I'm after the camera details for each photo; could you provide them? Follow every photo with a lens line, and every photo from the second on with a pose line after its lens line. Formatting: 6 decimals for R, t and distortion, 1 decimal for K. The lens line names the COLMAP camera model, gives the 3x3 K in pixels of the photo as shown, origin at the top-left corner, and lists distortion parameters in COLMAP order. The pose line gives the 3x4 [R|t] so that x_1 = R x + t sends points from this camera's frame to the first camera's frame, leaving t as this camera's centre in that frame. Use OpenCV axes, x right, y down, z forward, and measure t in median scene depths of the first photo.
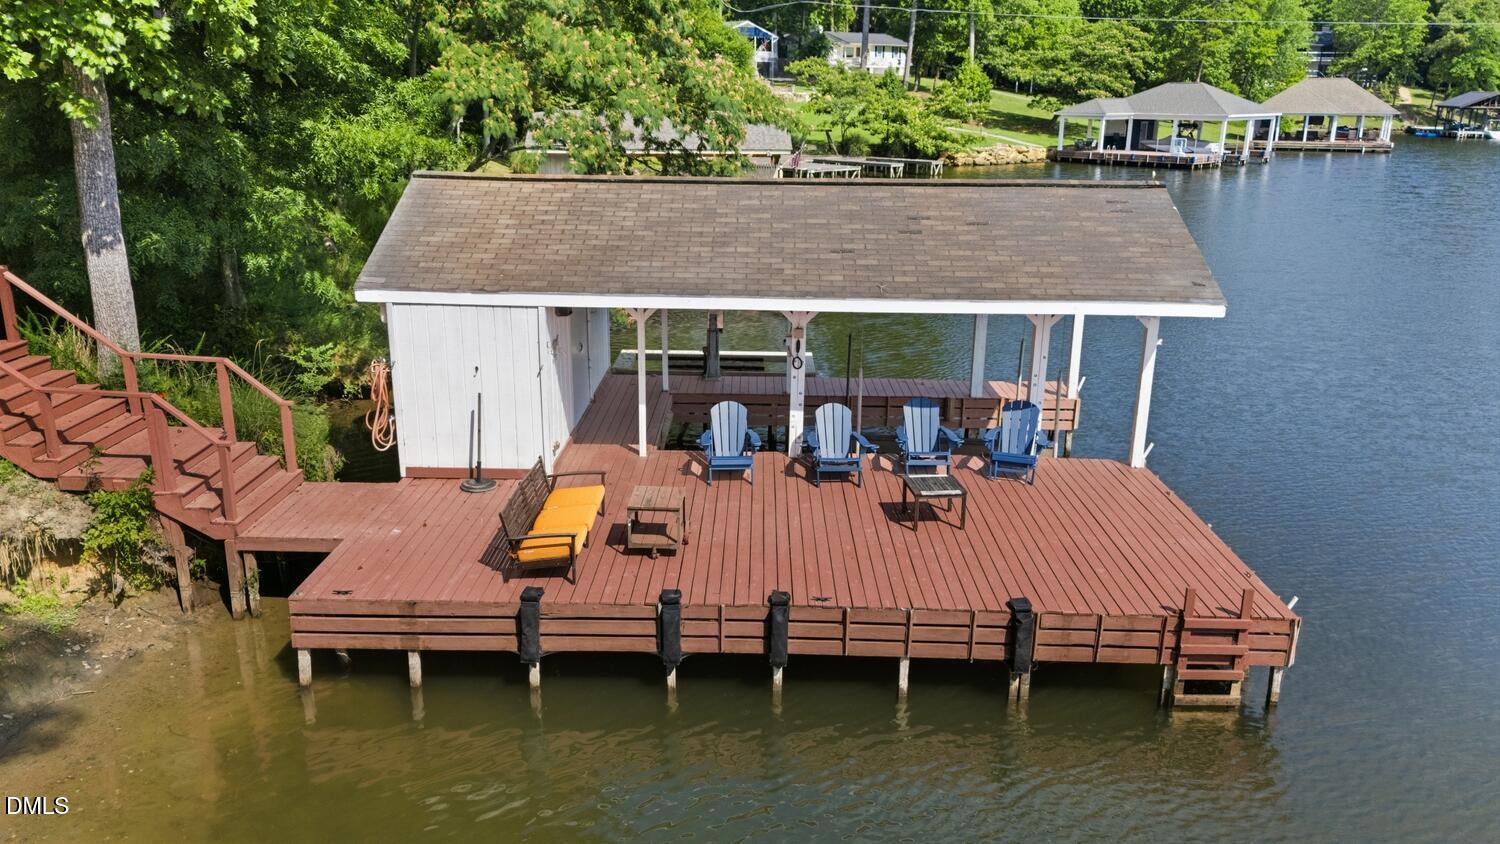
lens RADIAL K [[1102.2, 0, 746.3], [0, 1102.2, 414.4], [0, 0, 1]] dist [0.013060, 0.000722]
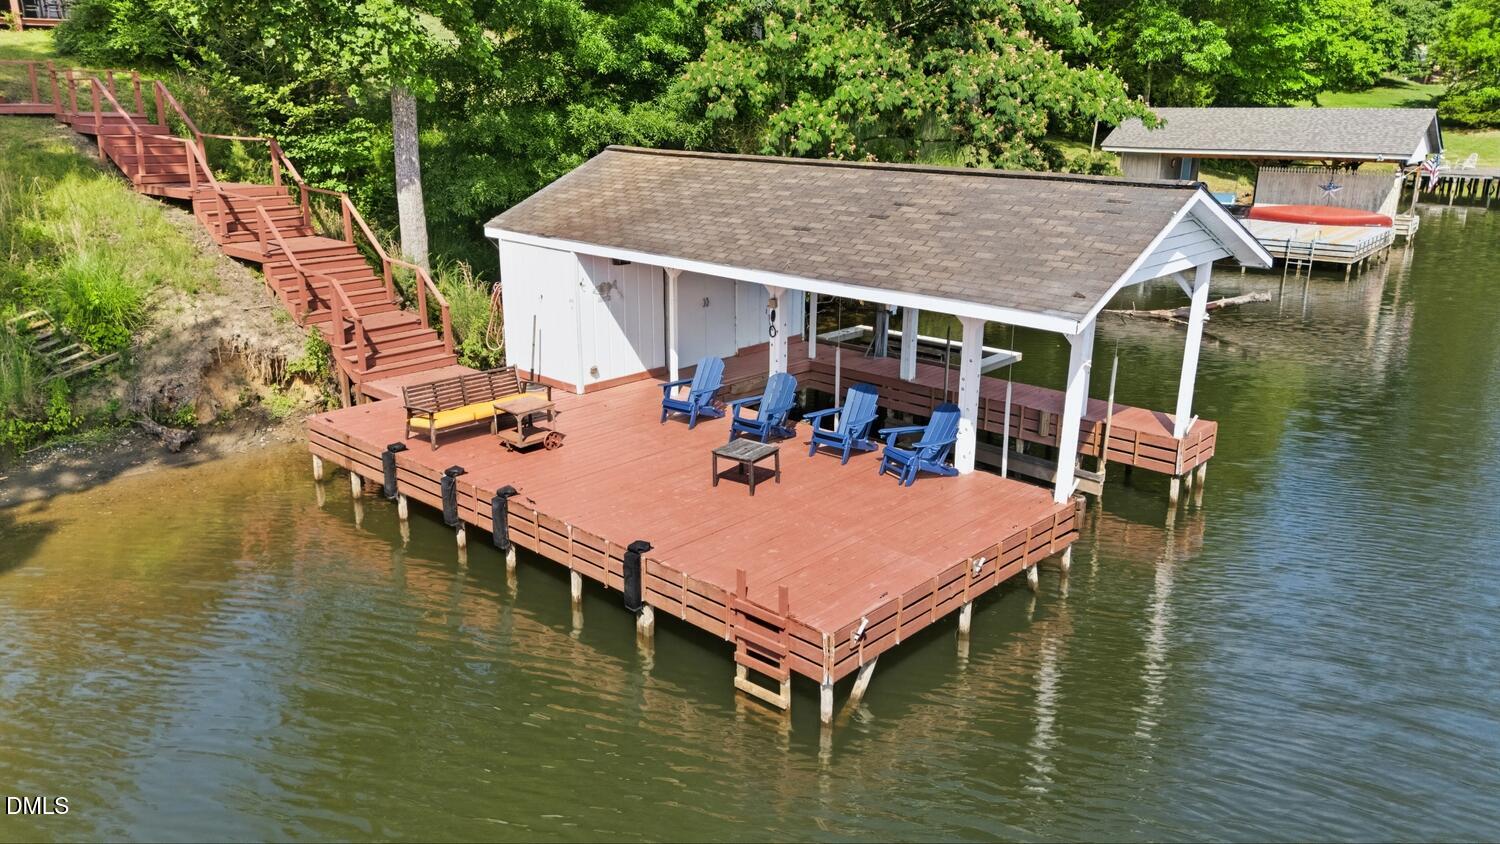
lens RADIAL K [[1102.2, 0, 748.5], [0, 1102.2, 429.4], [0, 0, 1]] dist [0.013060, 0.000722]
pose [[0.749684, 0.192261, -0.633253, 0.769964], [-0.187683, 0.979351, 0.075149, -0.031846], [0.634625, 0.062512, 0.770287, 0.180430]]
